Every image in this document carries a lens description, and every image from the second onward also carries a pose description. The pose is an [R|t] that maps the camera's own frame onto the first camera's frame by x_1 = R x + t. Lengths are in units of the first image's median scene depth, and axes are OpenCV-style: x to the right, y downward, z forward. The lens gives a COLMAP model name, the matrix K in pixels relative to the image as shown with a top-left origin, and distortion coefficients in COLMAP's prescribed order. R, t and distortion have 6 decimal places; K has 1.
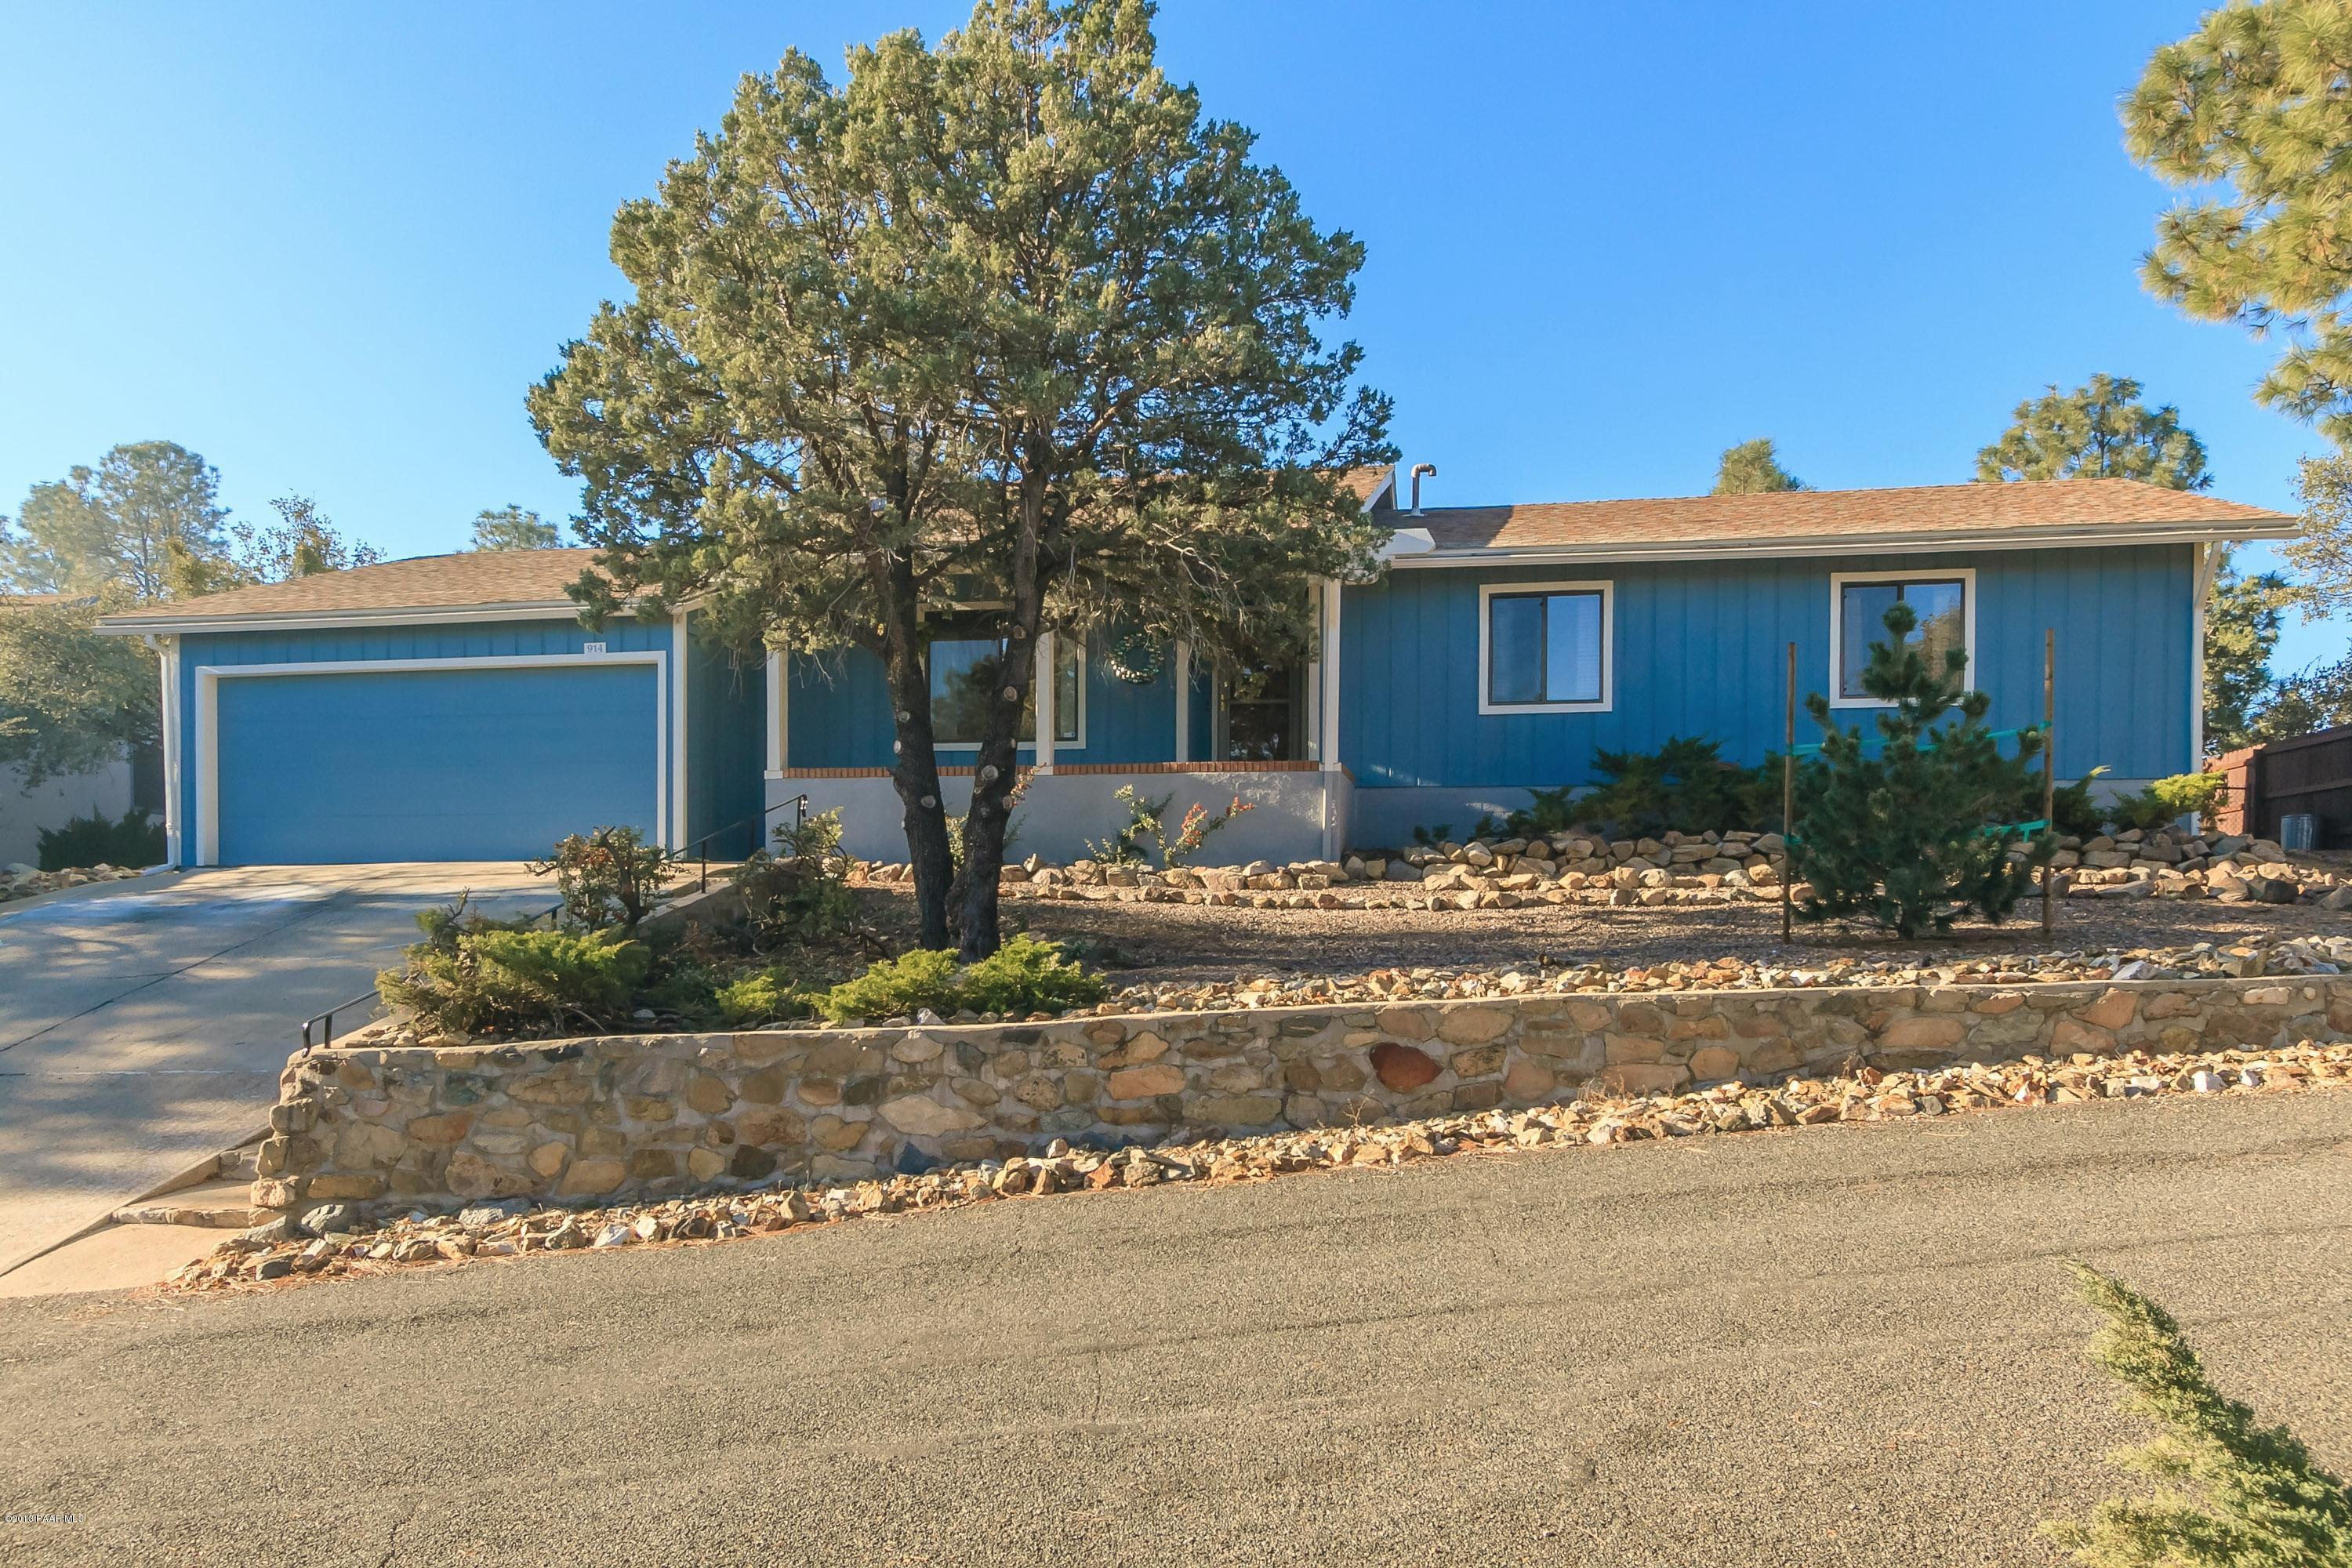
lens RADIAL K [[1323.2, 0, 1176.0], [0, 1323.2, 784.0], [0, 0, 1]] dist [0.004314, 0.000849]
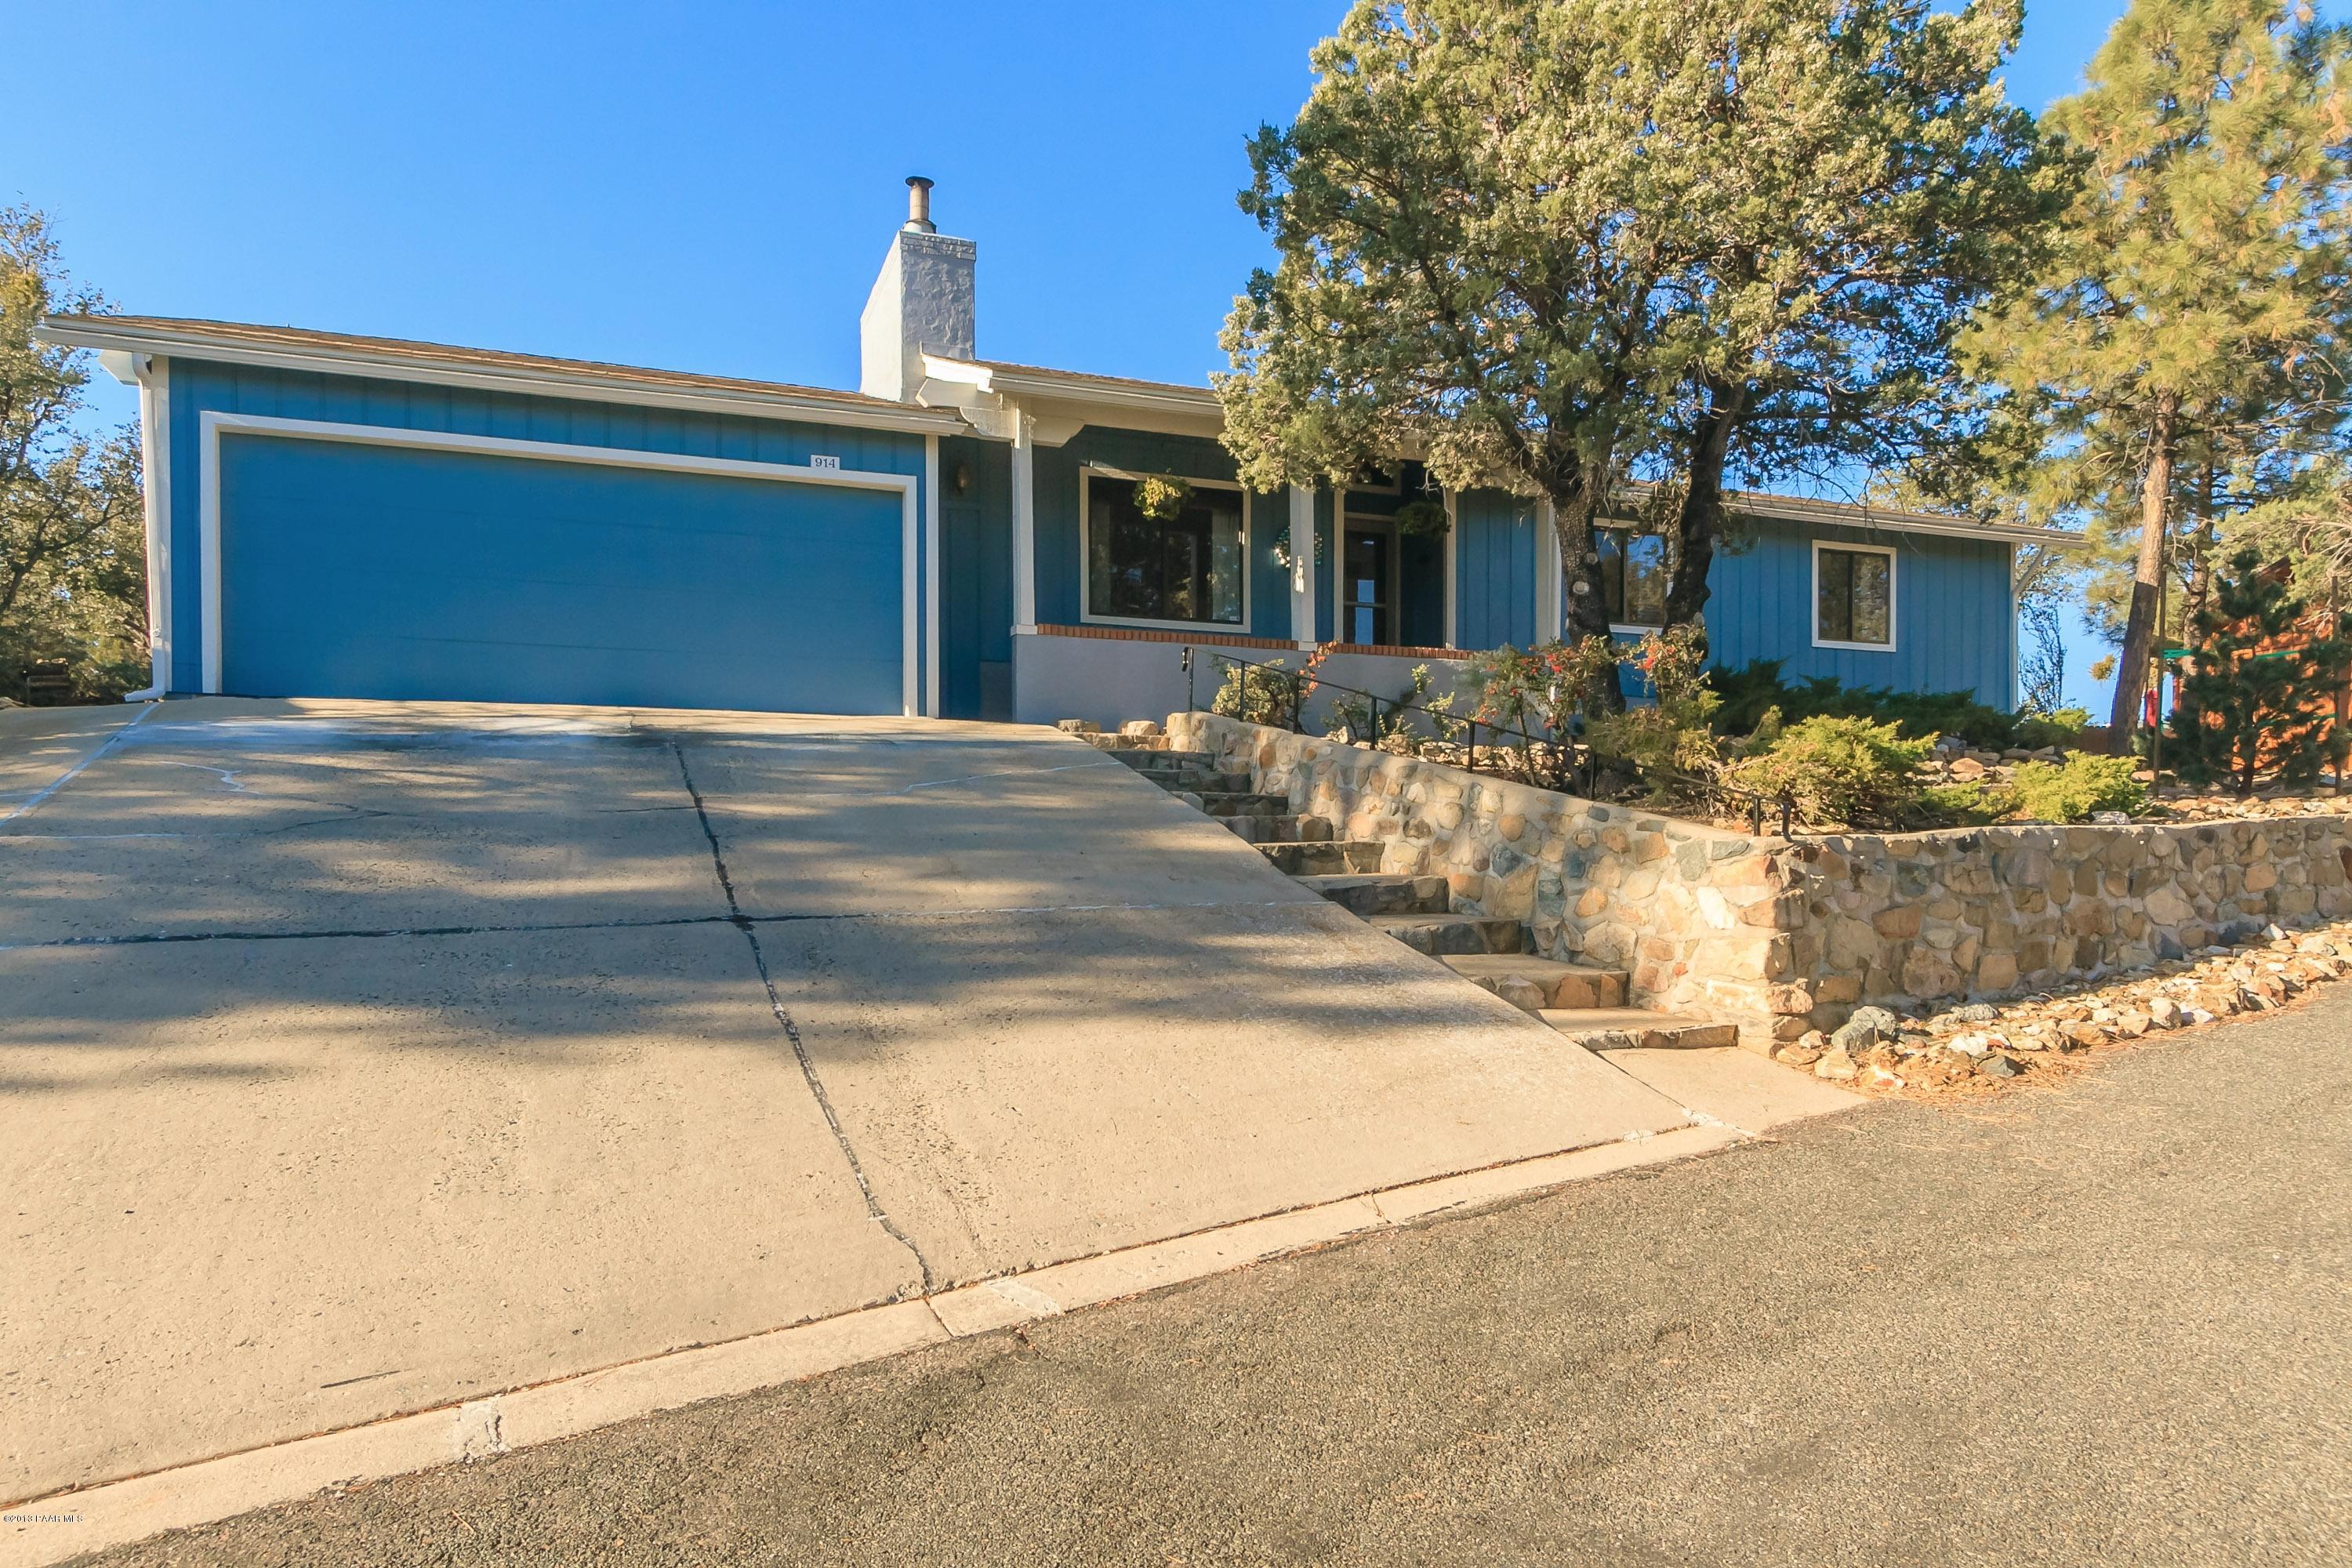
lens RADIAL K [[1226.8, 0, 1174.4], [0, 1226.8, 772.1], [0, 0, 1]] dist [0.007193, 0.000246]
pose [[0.909370, 0.034202, 0.414581, -1.339543], [-0.047620, 0.998622, 0.022069, 0.161739], [-0.413255, -0.039812, 0.909745, 0.445164]]
